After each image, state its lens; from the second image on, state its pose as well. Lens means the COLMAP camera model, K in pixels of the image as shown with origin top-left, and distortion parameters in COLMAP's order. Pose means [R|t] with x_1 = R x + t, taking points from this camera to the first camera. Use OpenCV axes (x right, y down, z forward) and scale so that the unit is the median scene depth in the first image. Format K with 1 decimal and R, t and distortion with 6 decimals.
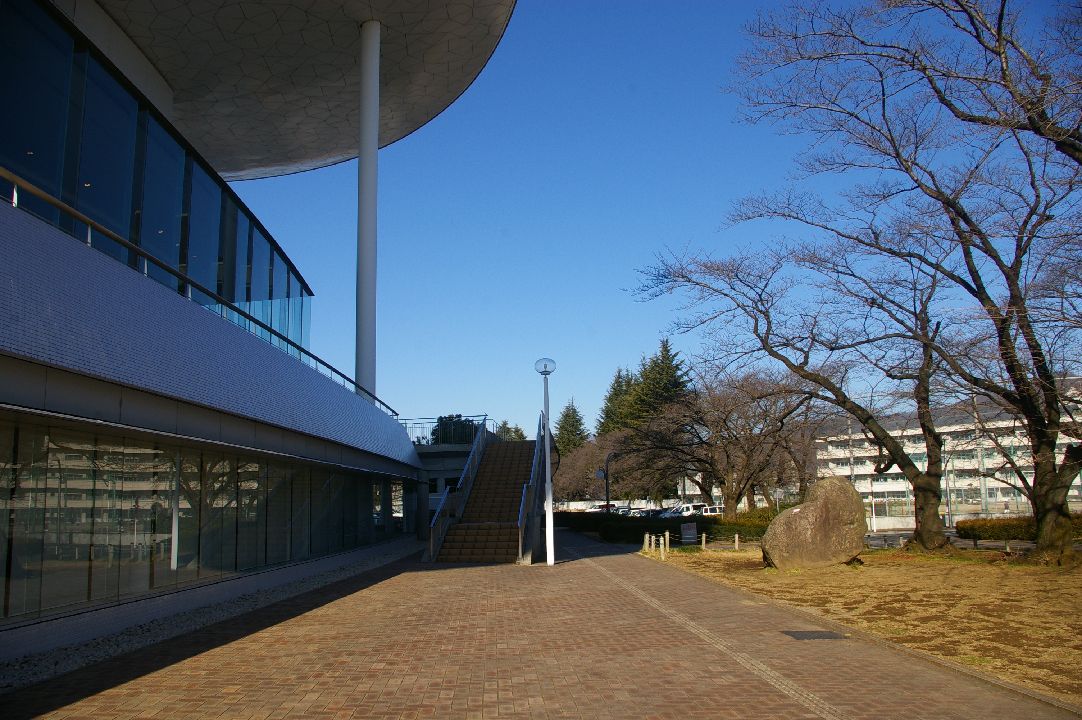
lens RADIAL K [[865.2, 0, 541.0], [0, 865.2, 360.0], [0, 0, 1]] dist [-0.043630, -0.000929]
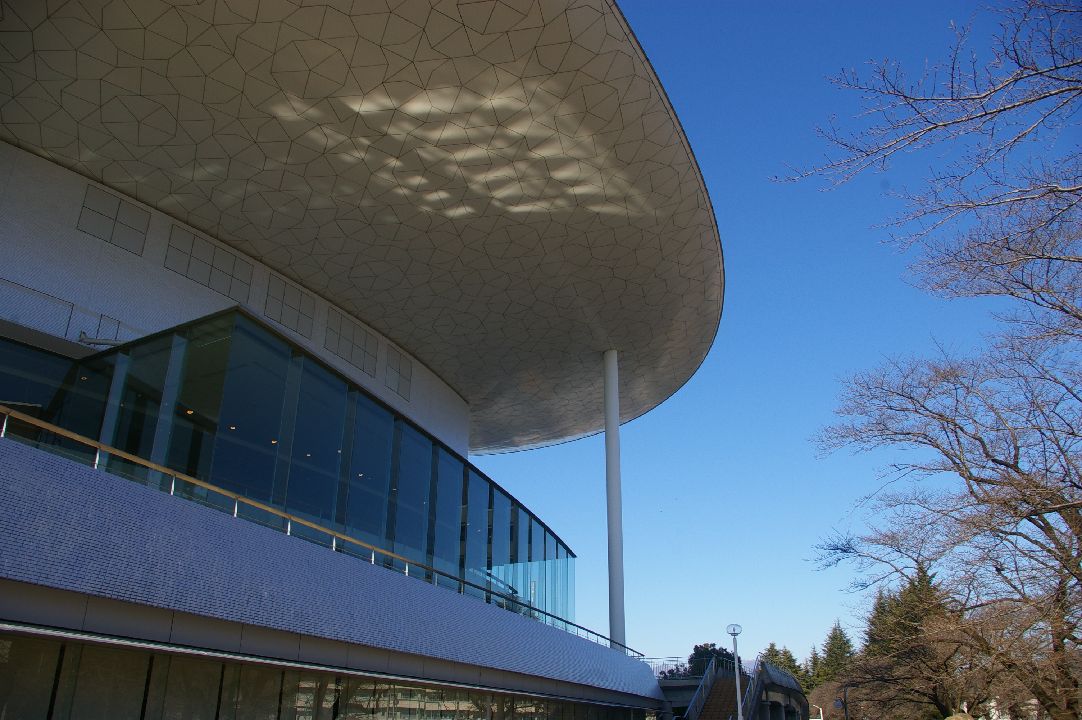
lens RADIAL K [[865.2, 0, 541.0], [0, 865.2, 360.0], [0, 0, 1]] dist [-0.043630, -0.000929]
pose [[0.954244, -0.095461, -0.283383, 0.076200], [0.024272, 0.969274, -0.244782, -0.044253], [0.298043, 0.226703, 0.927241, -0.266043]]
